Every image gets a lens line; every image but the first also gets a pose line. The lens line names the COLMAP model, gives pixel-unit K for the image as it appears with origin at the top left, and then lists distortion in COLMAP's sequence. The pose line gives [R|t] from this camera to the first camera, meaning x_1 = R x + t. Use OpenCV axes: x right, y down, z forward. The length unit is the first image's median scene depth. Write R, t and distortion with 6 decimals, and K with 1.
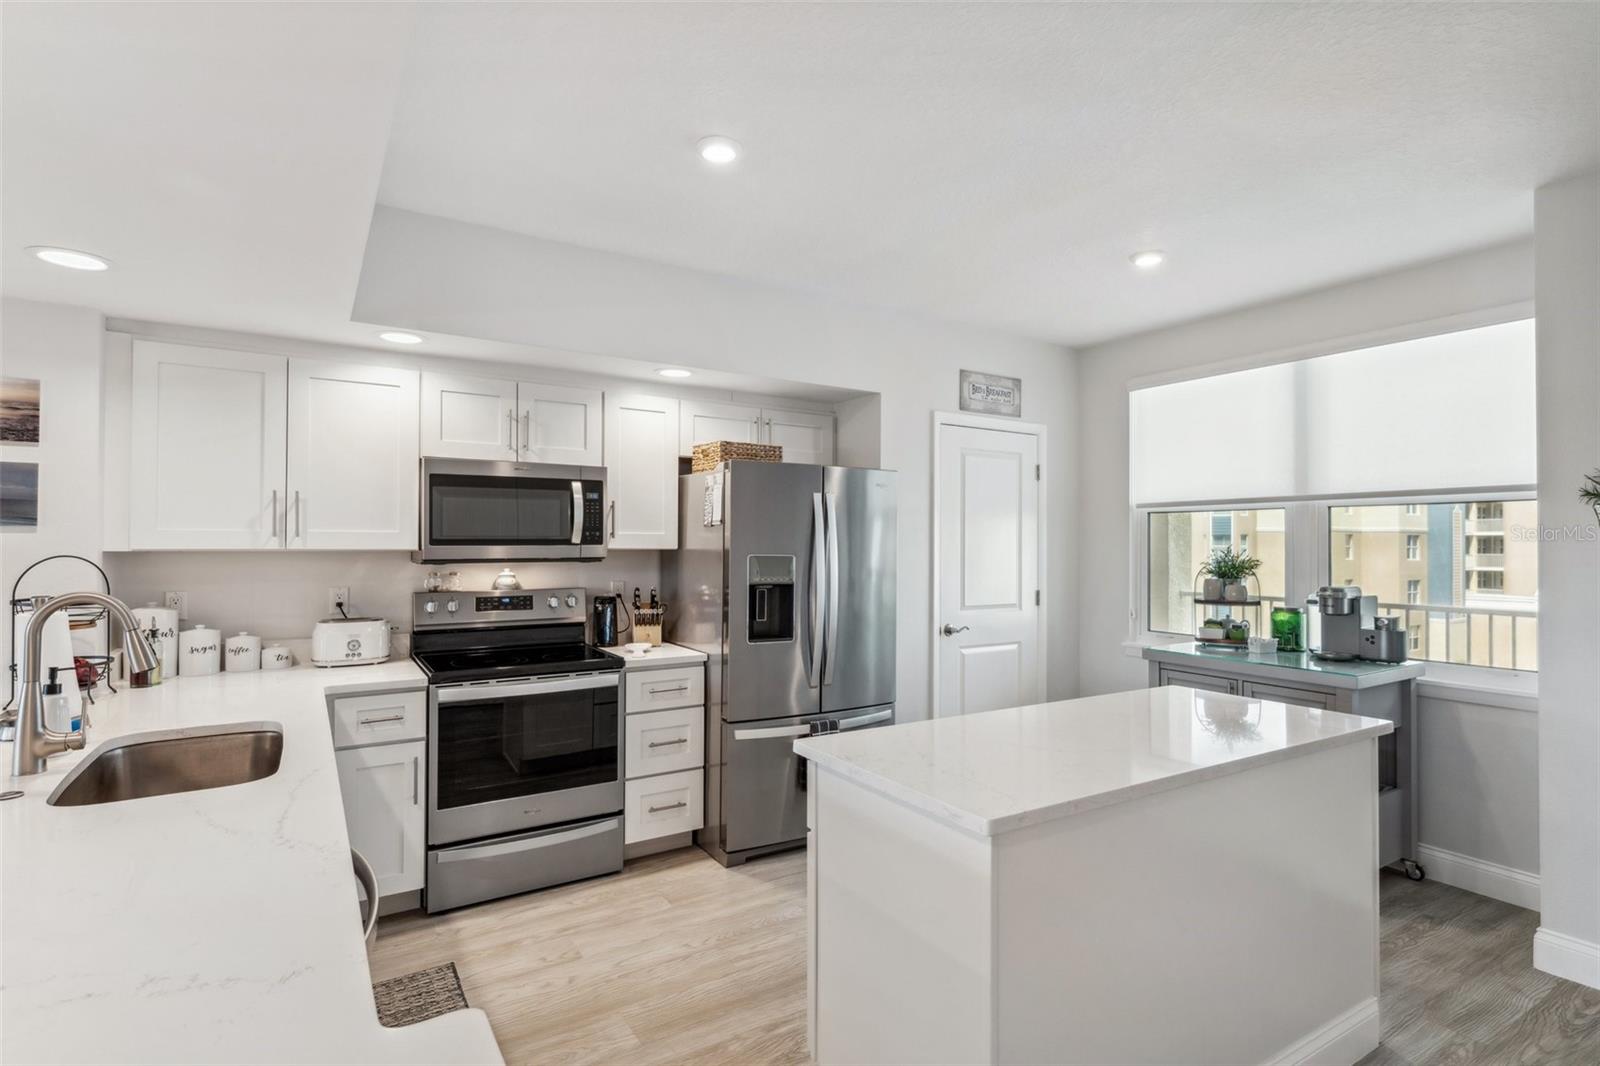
lens RADIAL K [[797.1, 0, 804.6], [0, 797.1, 528.5], [0, 0, 1]] dist [0.007992, 0.002697]
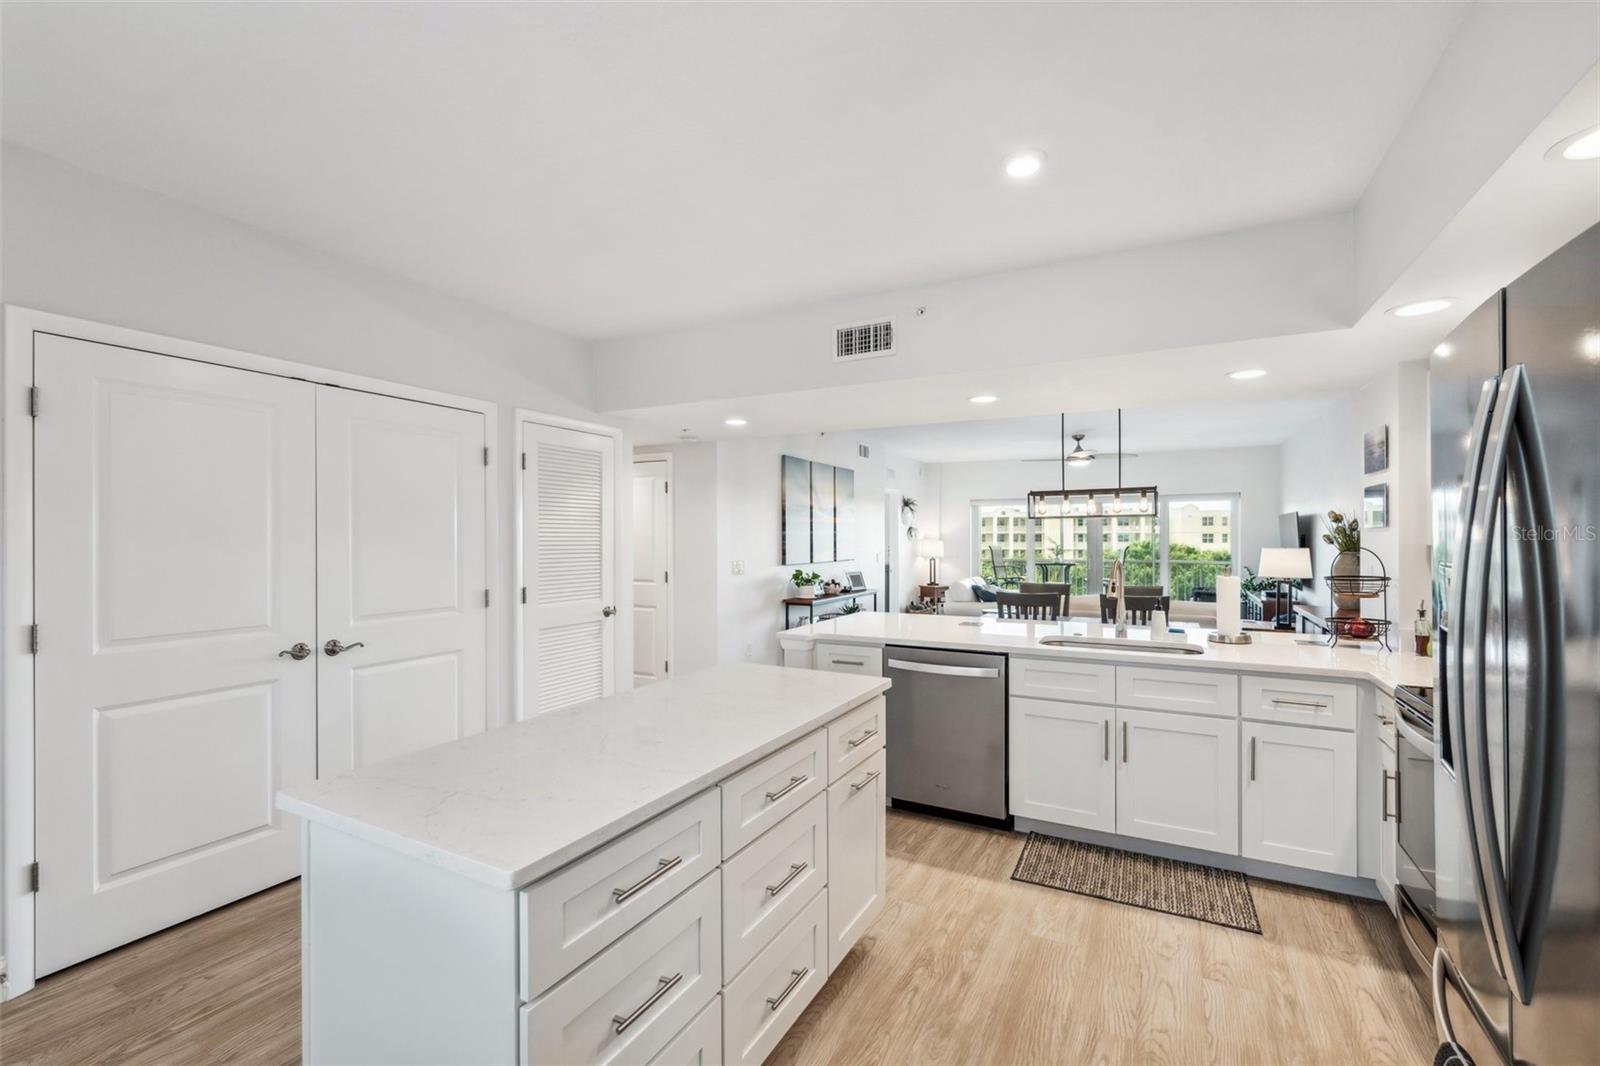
lens RADIAL K [[678.8, 0, 795.0], [0, 678.8, 545.3], [0, 0, 1]] dist [0.003716, -0.001785]
pose [[-0.874036, 0.002916, -0.485852, 0.402844], [0.007080, 0.999952, -0.006735, 0.023123], [0.485809, -0.009327, -0.874015, 1.119074]]
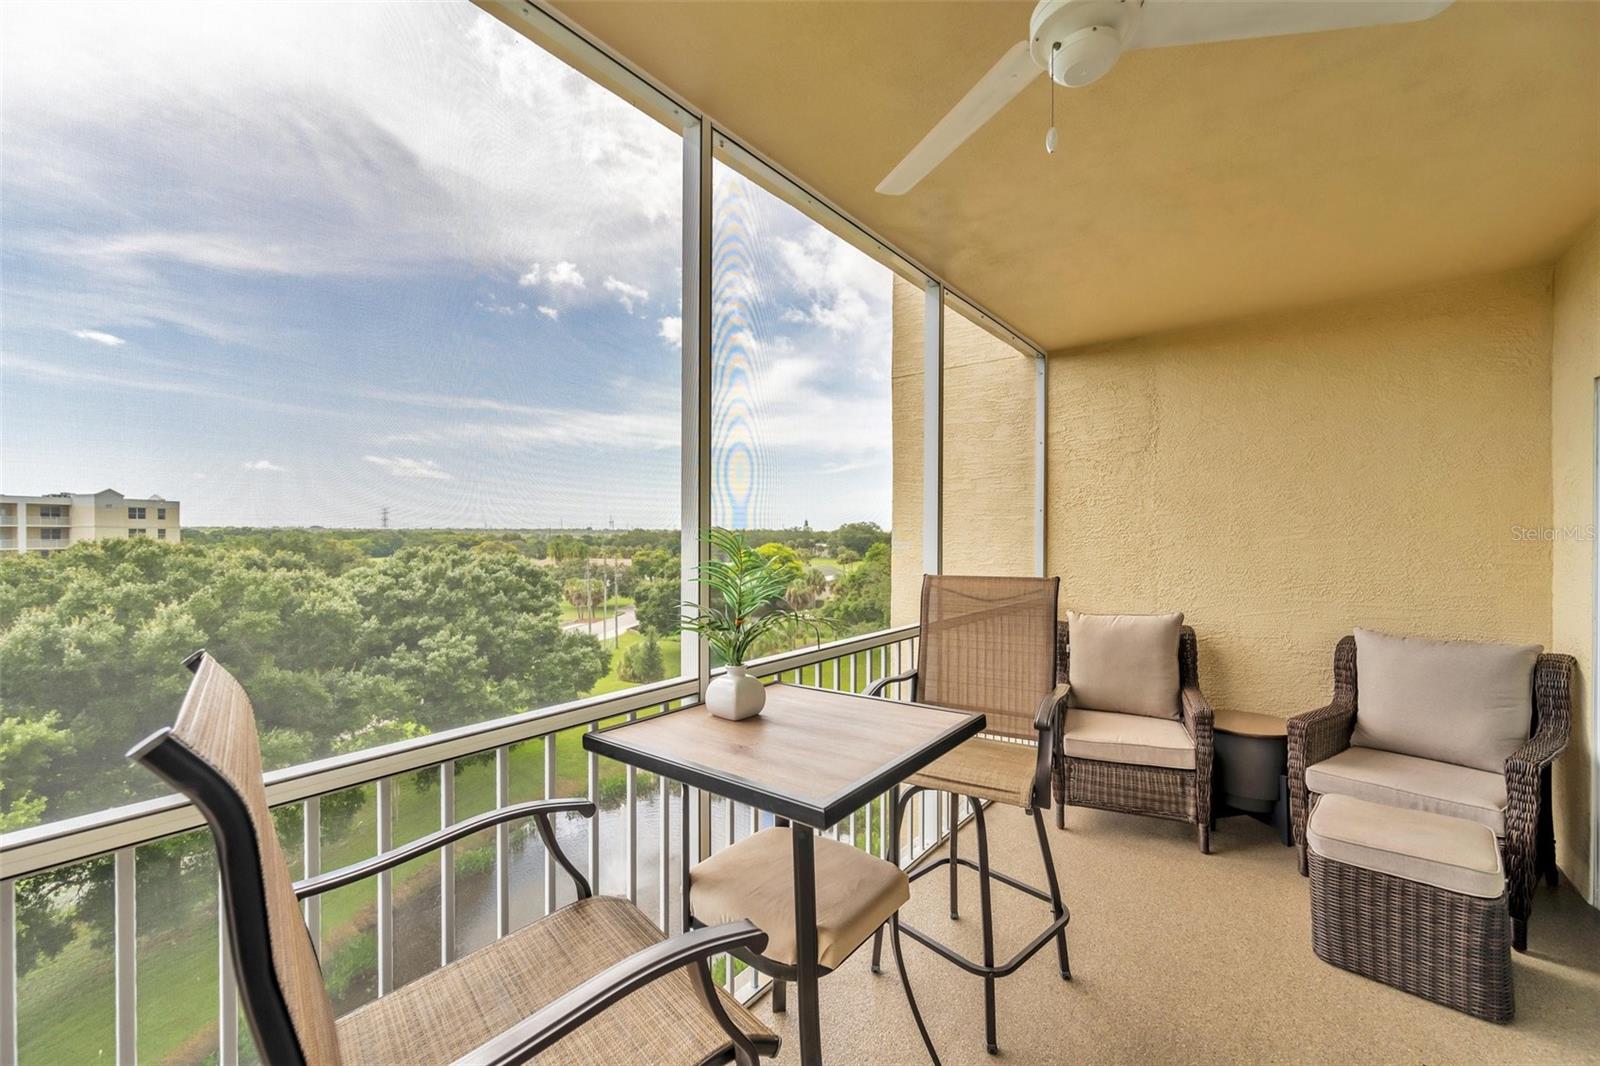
lens RADIAL K [[631.3, 0, 808.4], [0, 631.3, 538.3], [0, 0, 1]] dist [0.000226, -0.000641]
pose [[0.316870, 0.003082, -0.948464, -1.963818], [0.016322, 0.999829, 0.008702, -0.033472], [0.948329, -0.018238, 0.316765, -1.264364]]
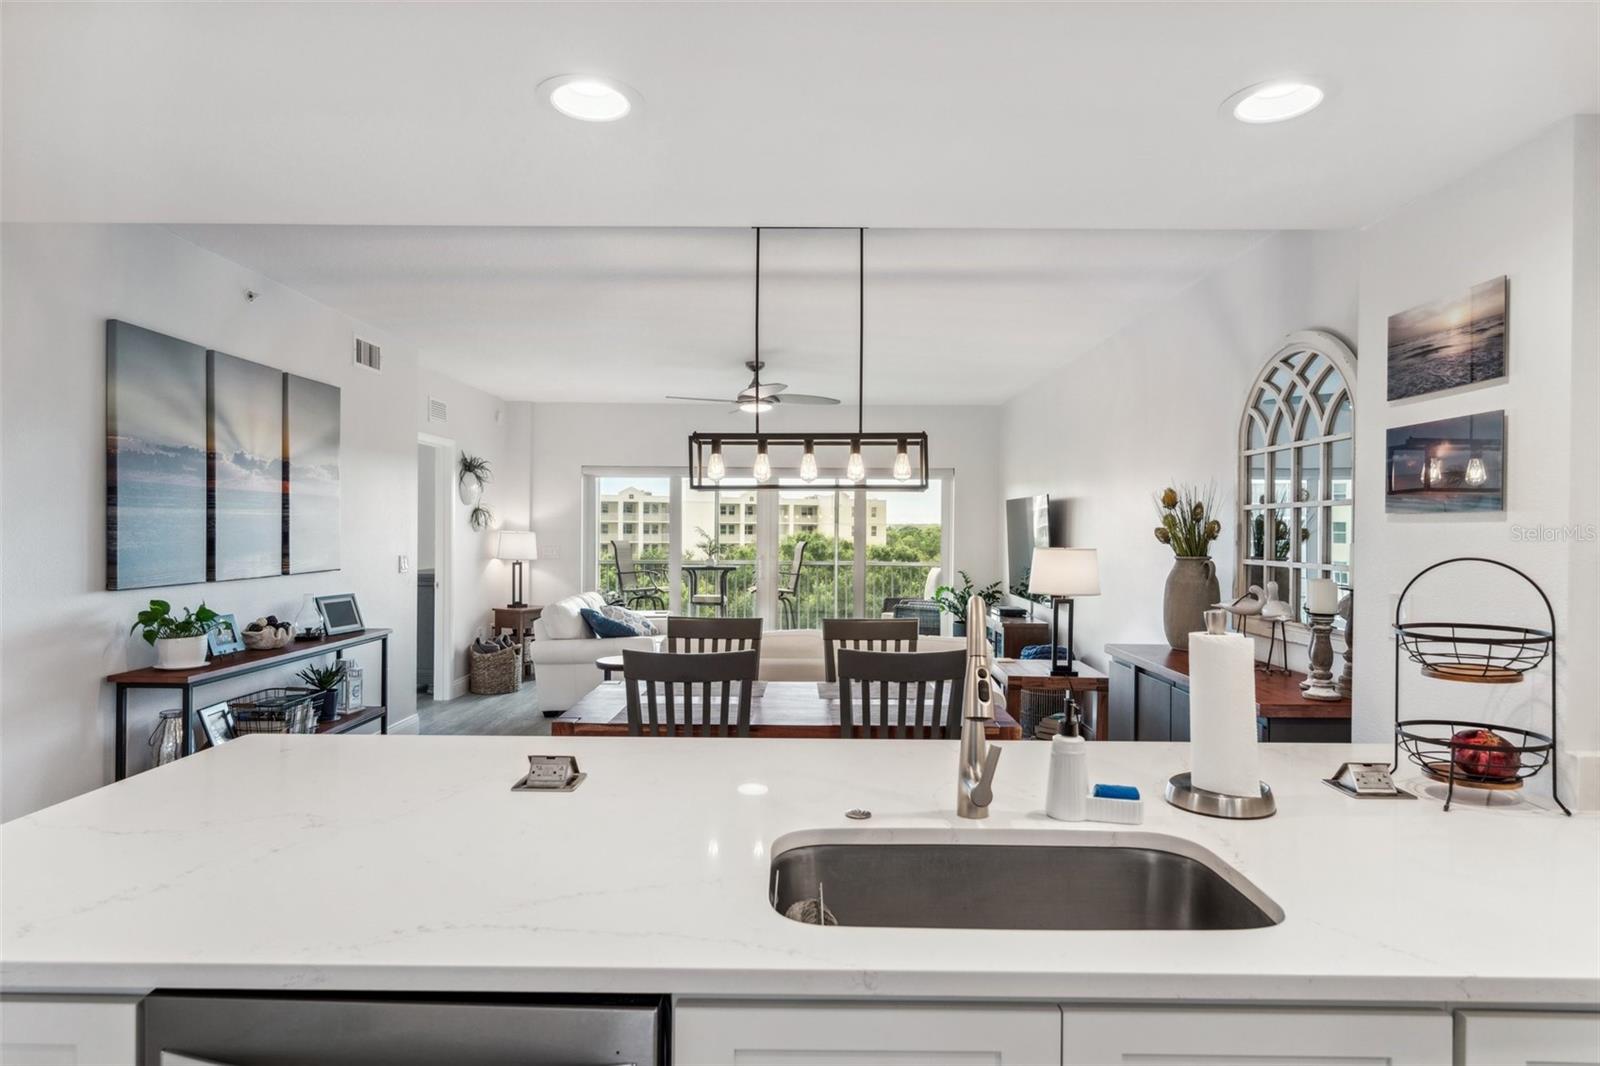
lens RADIAL K [[894.3, 0, 796.1], [0, 894.3, 534.5], [0, 0, 1]] dist [-0.004584, -0.004209]
pose [[-0.550245, -0.003794, -0.834995, -0.053976], [0.004629, 0.999960, -0.007594, 0.013530], [0.834991, -0.008044, -0.550205, 0.669182]]
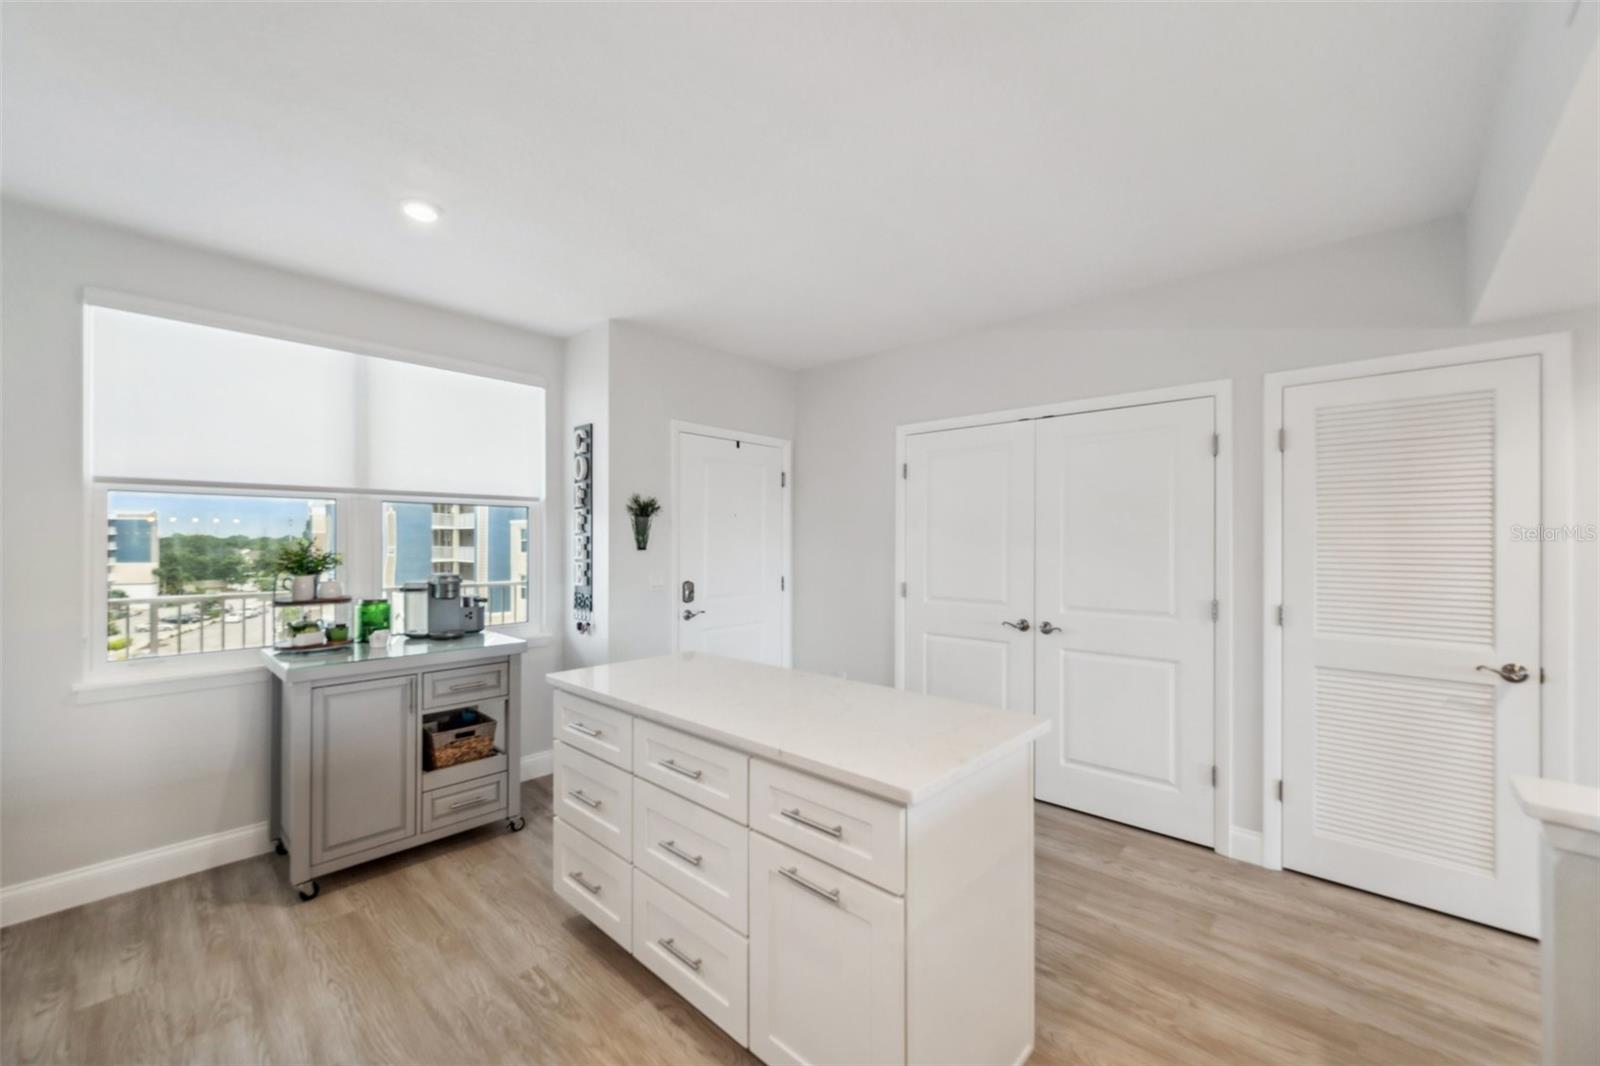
lens RADIAL K [[631.3, 0, 798.4], [0, 631.3, 538.7], [0, 0, 1]] dist [0.000226, -0.000641]
pose [[-0.258061, -0.002827, 0.966125, -0.324483], [-0.020812, 0.999780, -0.002634, 0.014060], [-0.965905, -0.020787, -0.258063, 0.732706]]
